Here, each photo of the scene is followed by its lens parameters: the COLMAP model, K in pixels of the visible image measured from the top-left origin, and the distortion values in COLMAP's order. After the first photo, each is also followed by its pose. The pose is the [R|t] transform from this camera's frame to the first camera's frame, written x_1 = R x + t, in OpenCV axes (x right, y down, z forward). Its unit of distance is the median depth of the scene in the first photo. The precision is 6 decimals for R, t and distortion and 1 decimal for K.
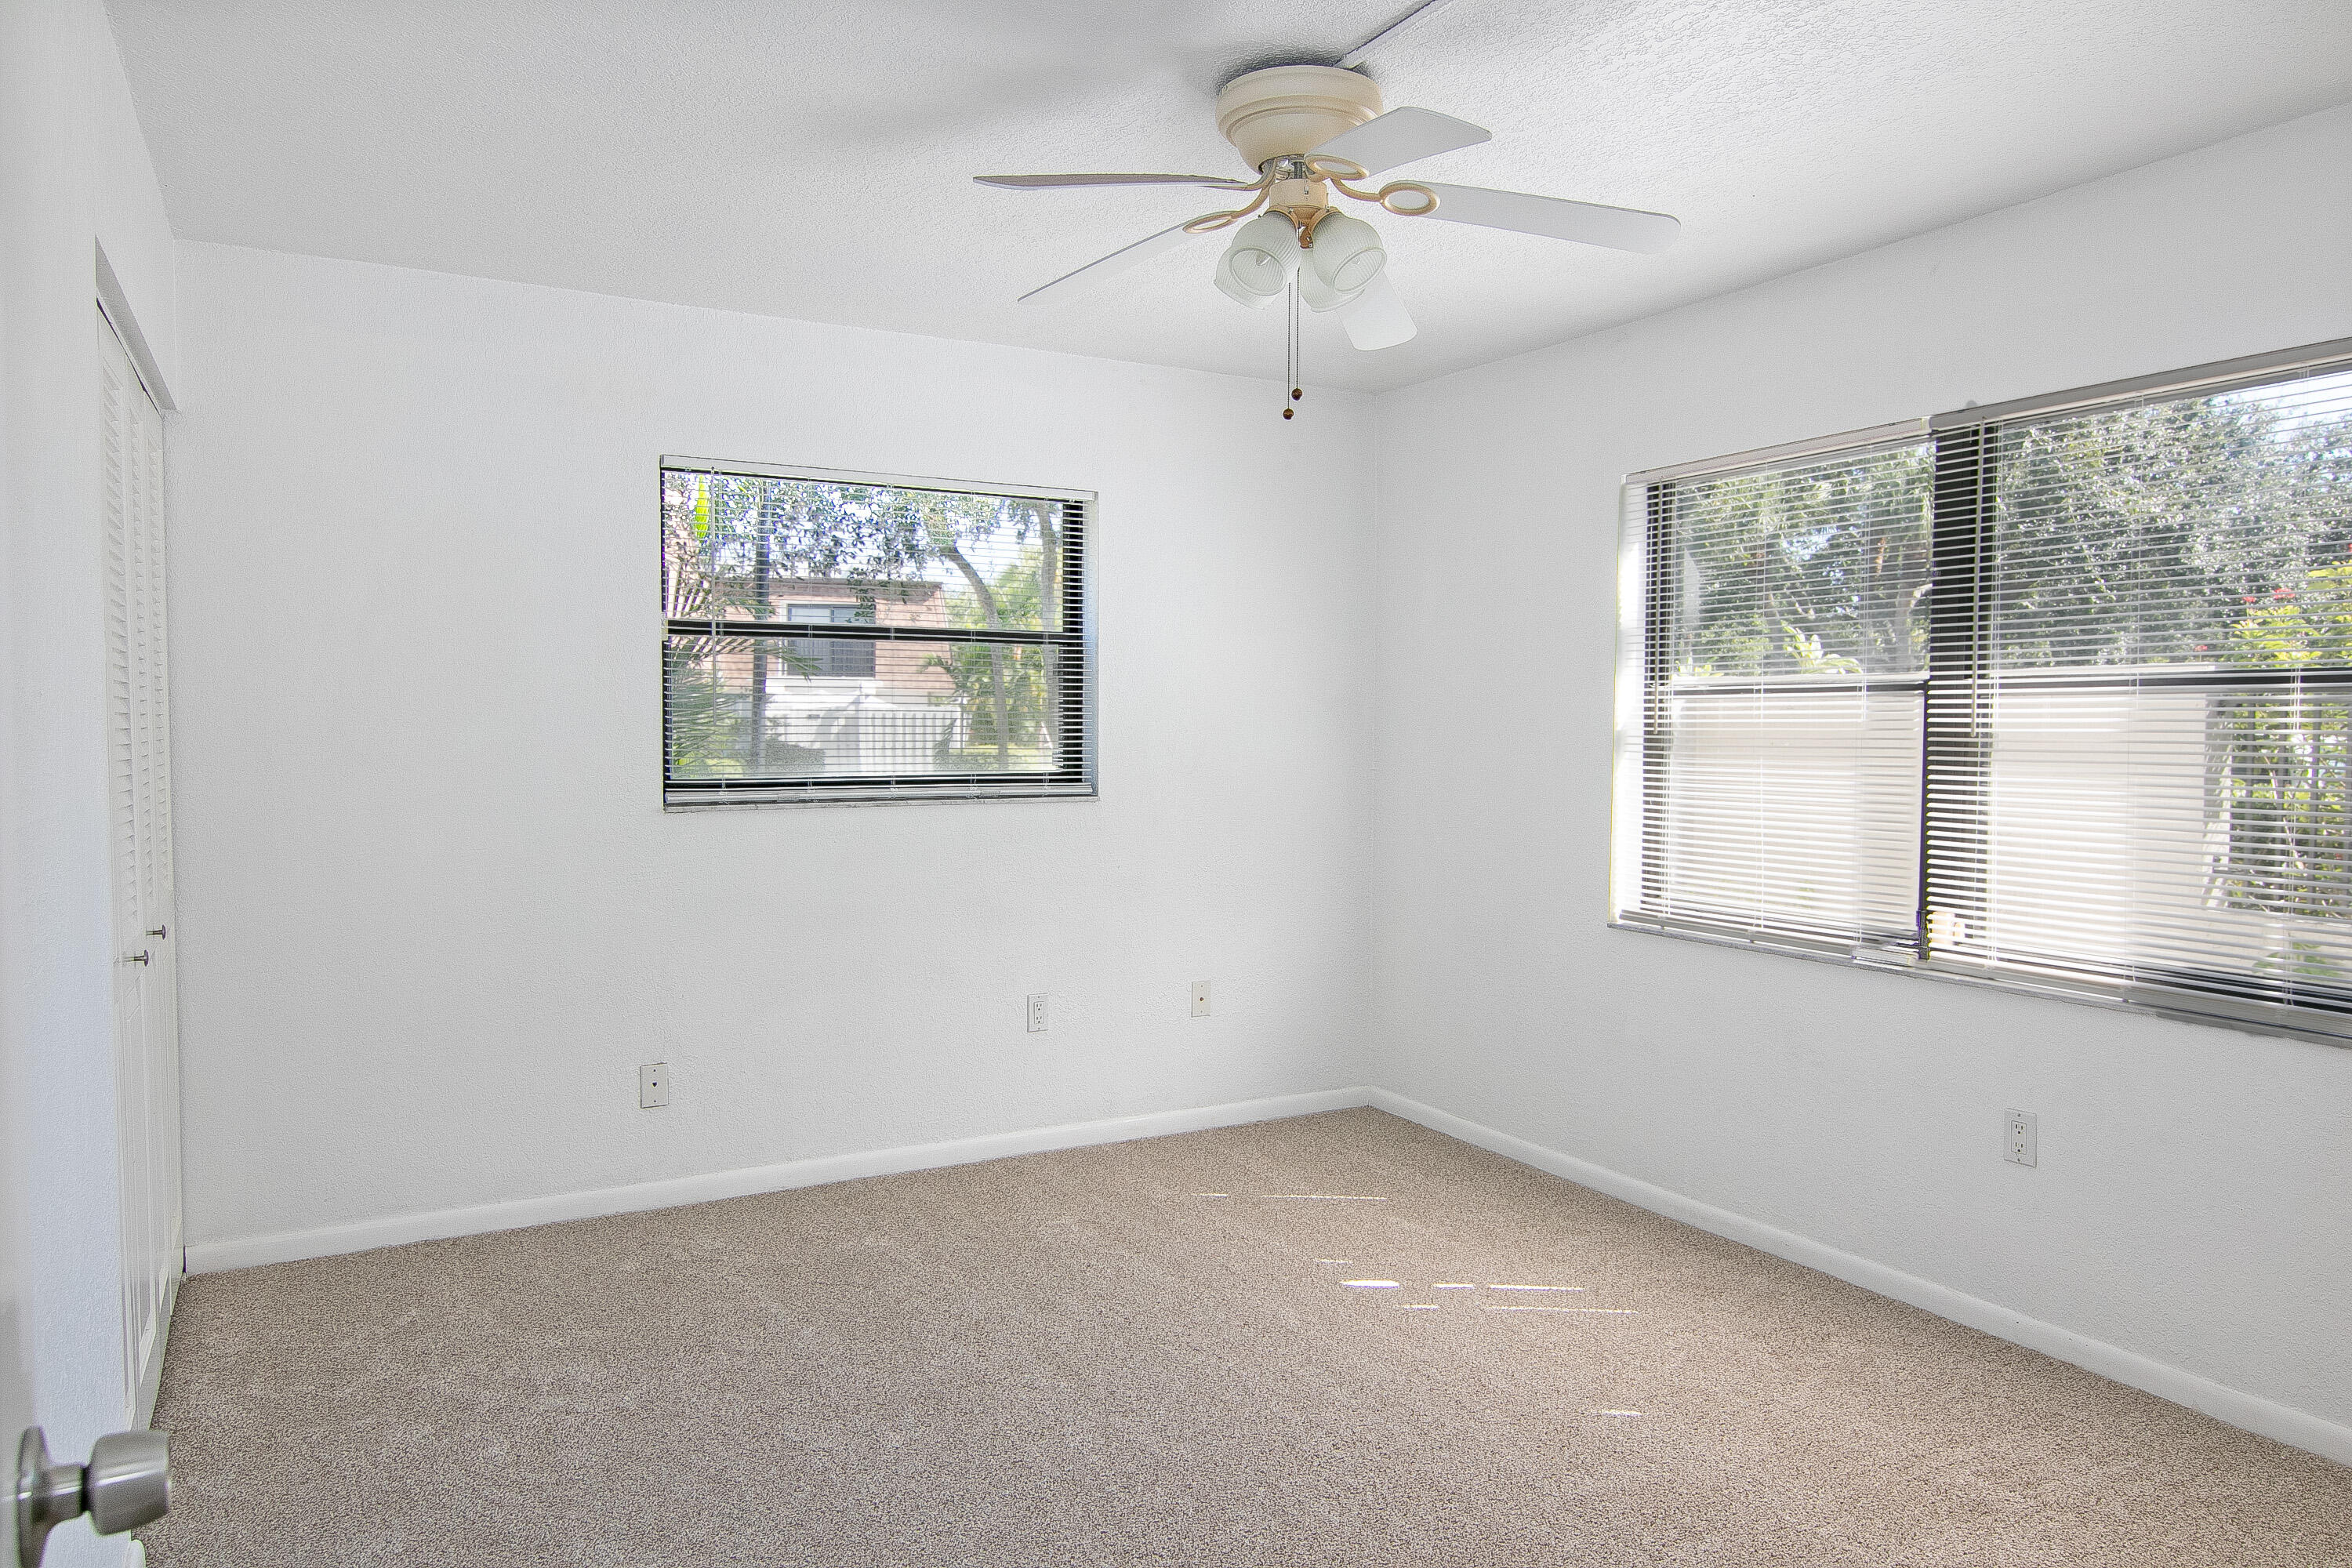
lens RADIAL K [[1555.6, 0, 1173.0], [0, 1555.6, 774.7], [0, 0, 1]] dist [0.000804, -0.014224]
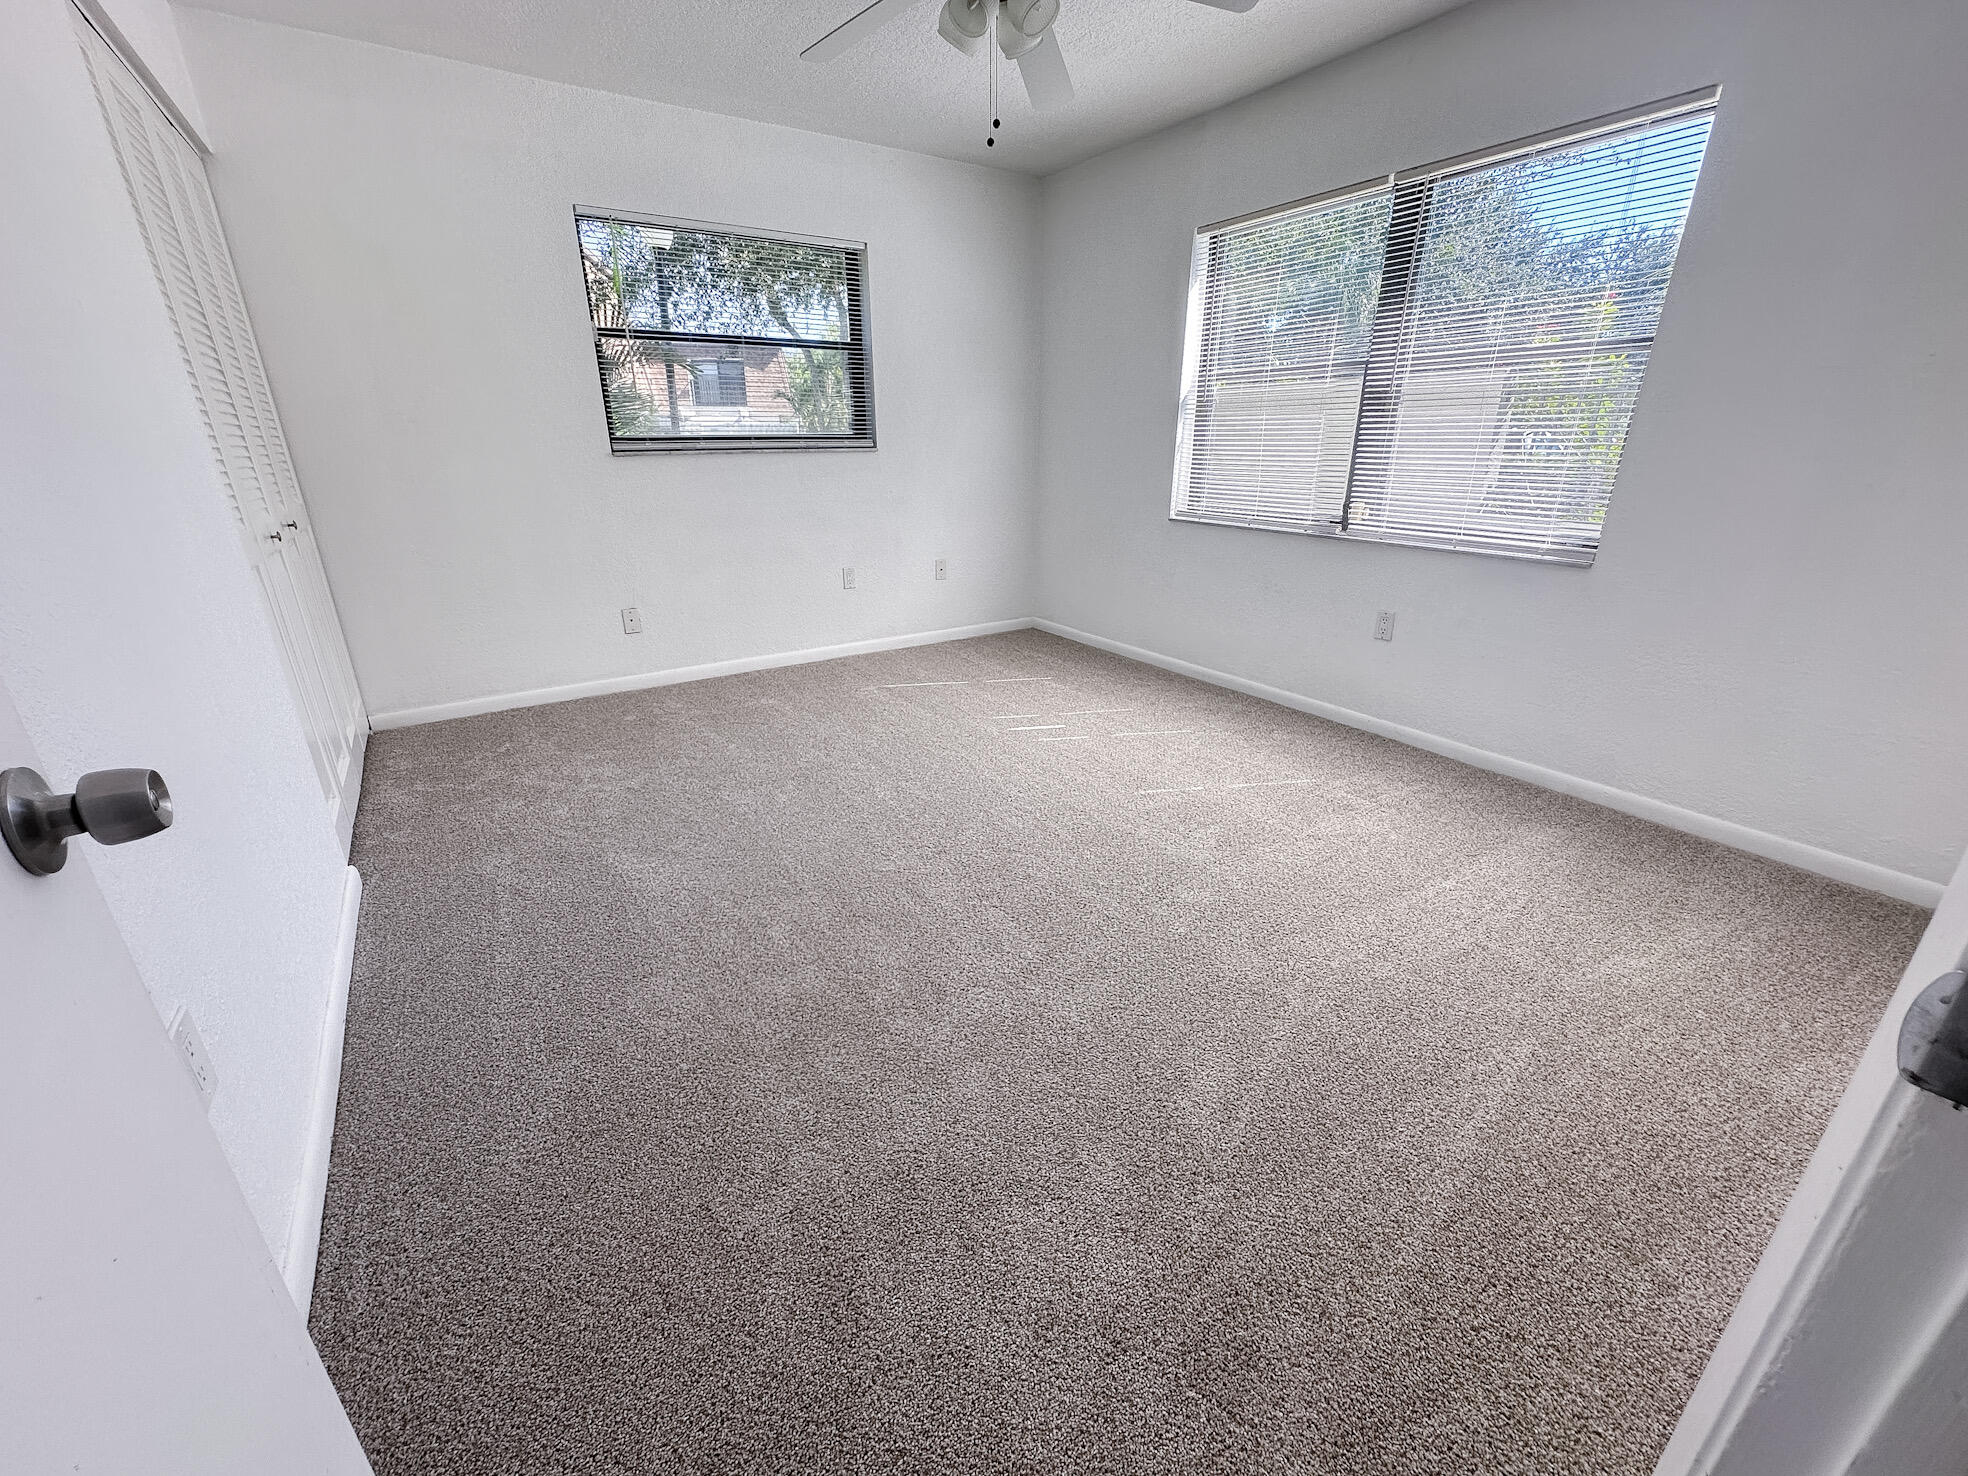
lens RADIAL K [[783.8, 0, 983.0], [0, 783.8, 740.3], [0, 0, 1]] dist [-0.005401, 0.001107]
pose [[0.997063, -0.033950, 0.068643, -0.002656], [0.010686, 0.949271, 0.314279, 0.060065], [-0.075830, -0.312622, 0.946846, 0.099653]]
